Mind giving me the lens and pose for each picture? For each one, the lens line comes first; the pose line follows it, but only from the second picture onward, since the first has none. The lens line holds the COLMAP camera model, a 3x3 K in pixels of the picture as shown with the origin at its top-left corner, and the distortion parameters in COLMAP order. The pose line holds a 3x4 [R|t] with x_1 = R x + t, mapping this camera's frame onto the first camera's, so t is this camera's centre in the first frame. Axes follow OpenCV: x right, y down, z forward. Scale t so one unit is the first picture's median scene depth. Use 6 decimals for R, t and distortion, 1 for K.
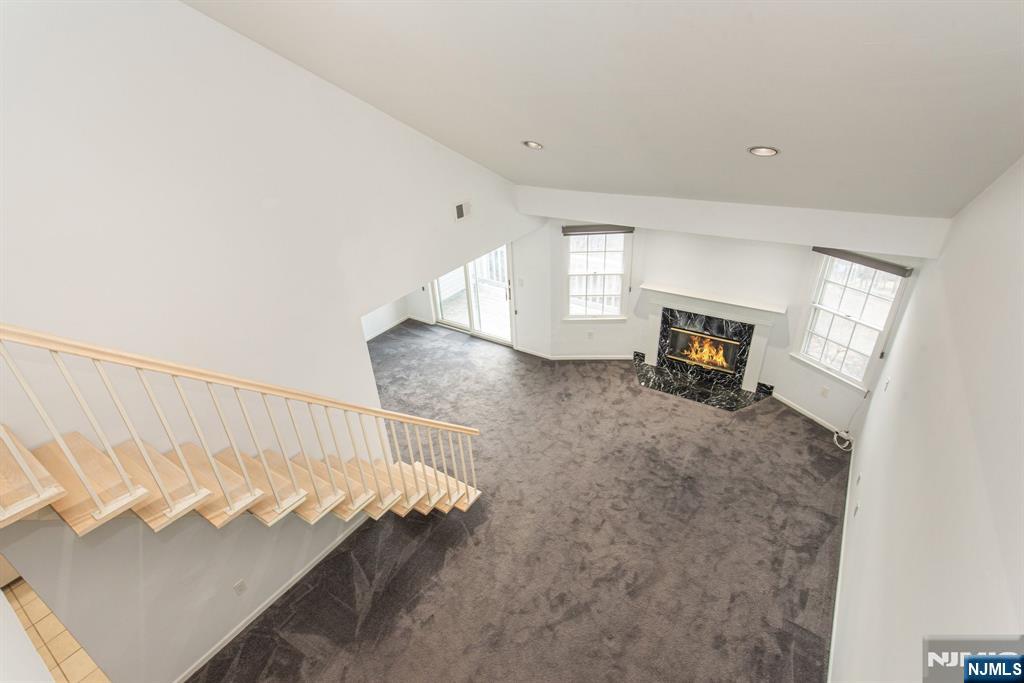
lens RADIAL K [[482.1, 0, 512.0], [0, 482.1, 341.5], [0, 0, 1]] dist [-0.001910, -0.000445]
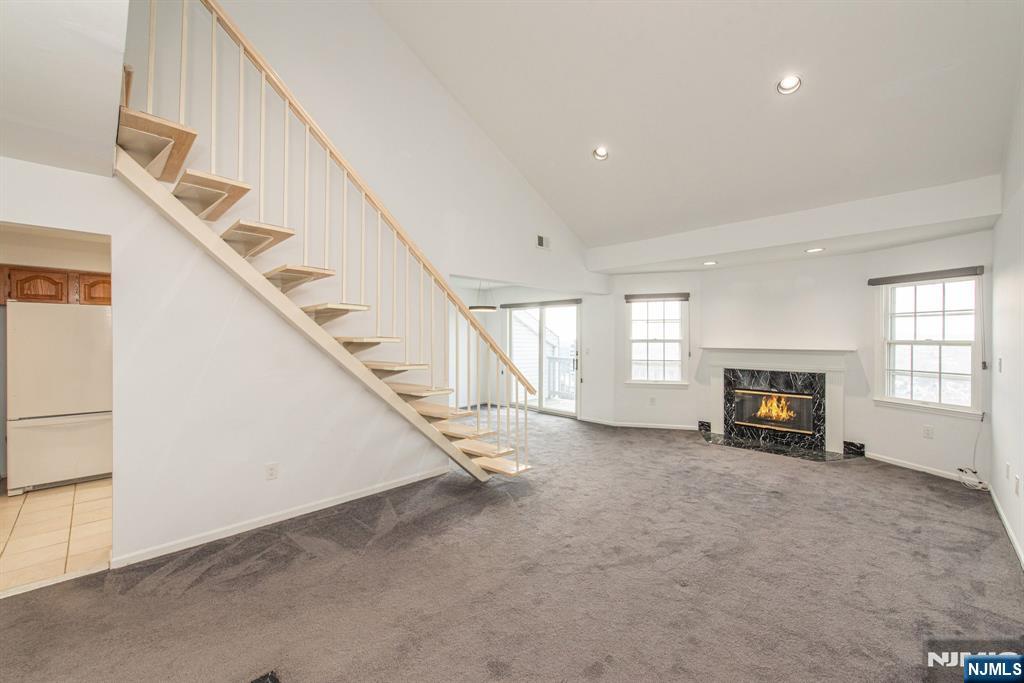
lens RADIAL K [[410.9, 0, 512.0], [0, 410.9, 341.5], [0, 0, 1]] dist [-0.002331, -0.000720]
pose [[0.980906, 0.052419, -0.187287, 0.026609], [-0.136335, 0.872095, -0.469962, 0.368170], [0.138697, 0.486522, 0.862589, 0.144514]]
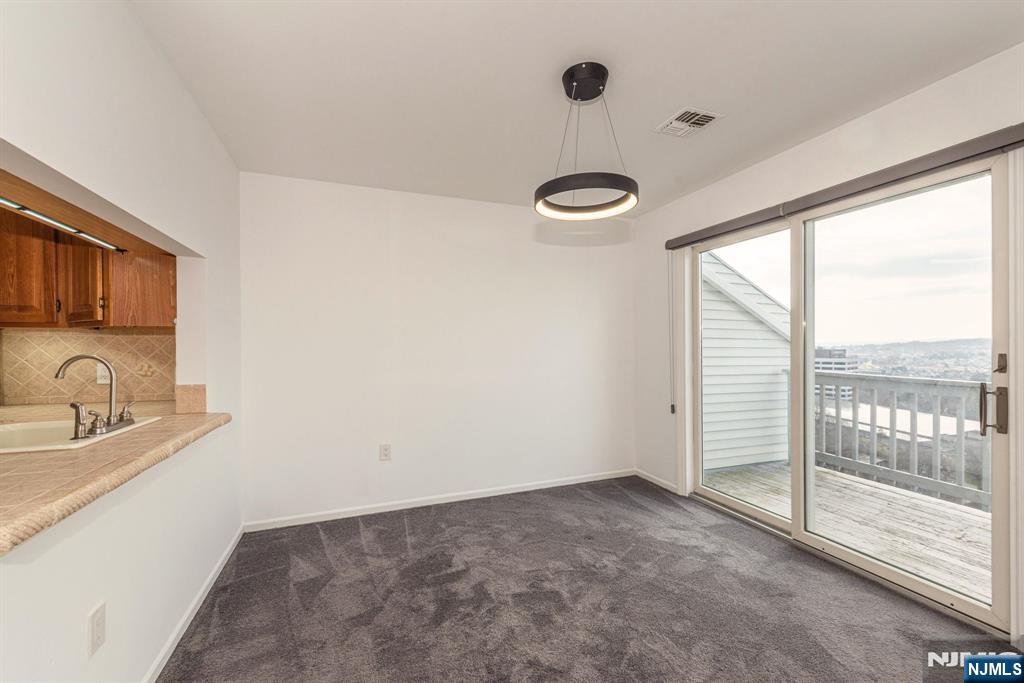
lens RADIAL K [[410.9, 0, 512.0], [0, 410.9, 341.5], [0, 0, 1]] dist [-0.002331, -0.000720]
pose [[0.817230, 0.038974, -0.574992, -0.109304], [-0.310322, 0.870479, -0.382055, 0.045489], [0.485628, 0.490660, 0.723476, 0.774033]]
